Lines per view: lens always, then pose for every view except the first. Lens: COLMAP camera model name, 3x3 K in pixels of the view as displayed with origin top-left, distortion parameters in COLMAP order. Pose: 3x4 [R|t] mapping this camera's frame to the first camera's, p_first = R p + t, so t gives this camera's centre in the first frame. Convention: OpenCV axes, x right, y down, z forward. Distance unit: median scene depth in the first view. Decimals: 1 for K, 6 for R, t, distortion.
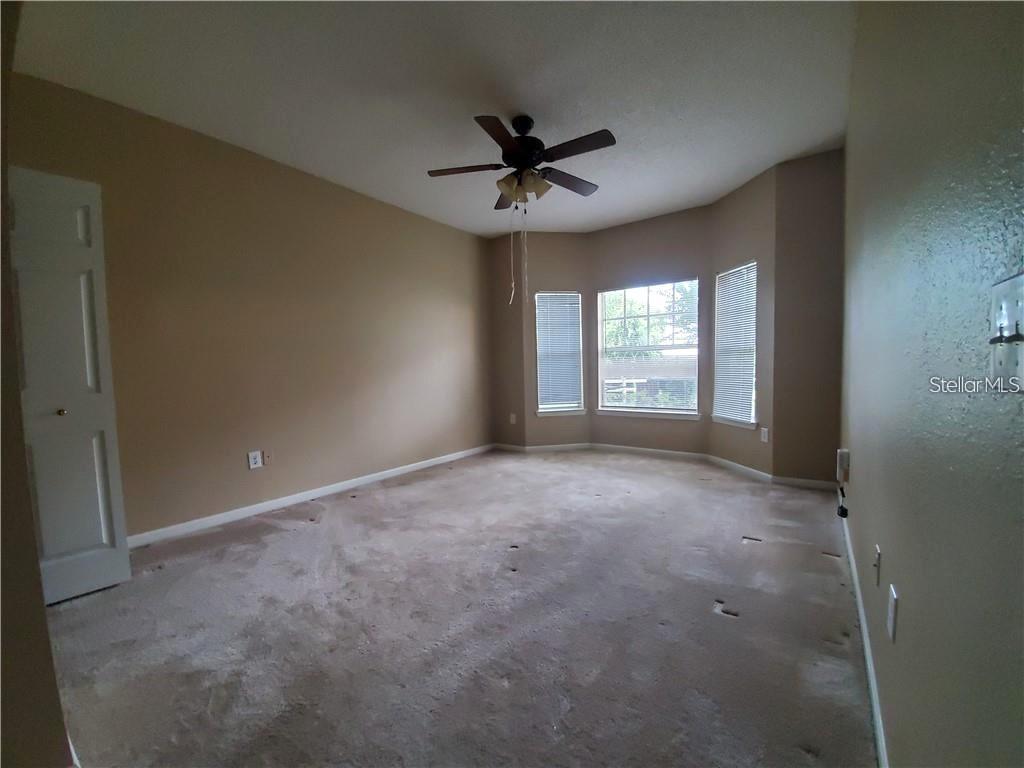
lens RADIAL K [[408.7, 0, 524.0], [0, 408.7, 391.0], [0, 0, 1]] dist [0.015660, -0.018102]
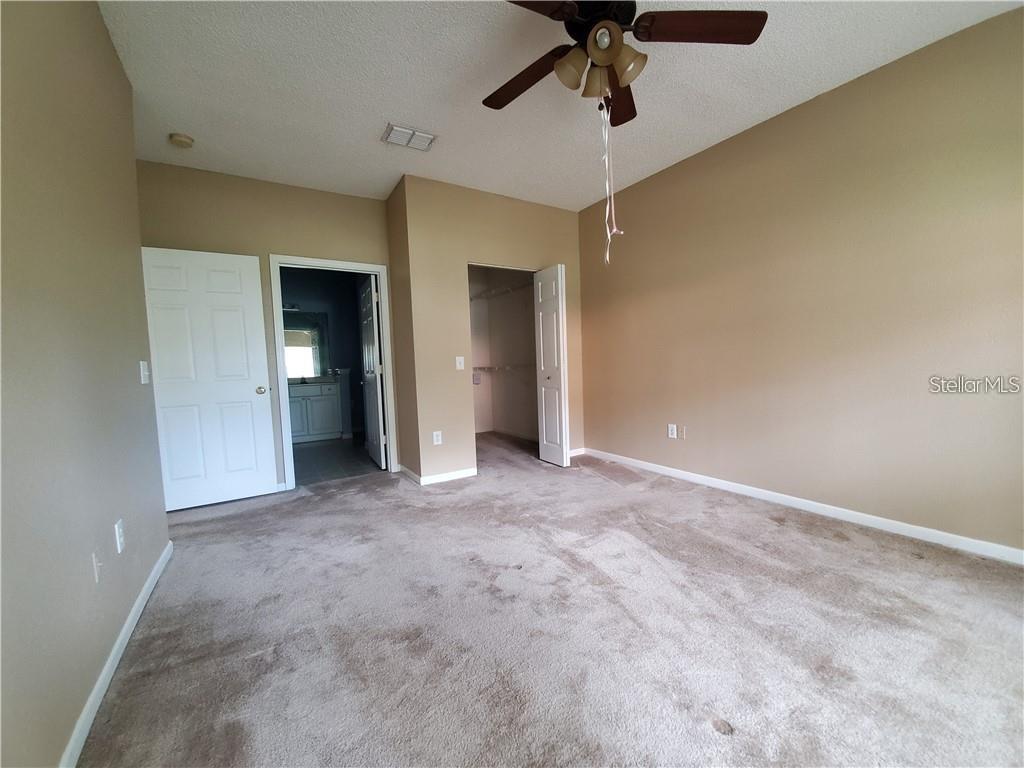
lens RADIAL K [[408.7, 0, 524.0], [0, 408.7, 391.0], [0, 0, 1]] dist [0.015660, -0.018102]
pose [[-0.379858, 0.092029, -0.920456, 0.589215], [-0.012965, 0.994412, 0.104774, -0.066068], [0.924954, 0.051733, -0.376542, 1.051086]]
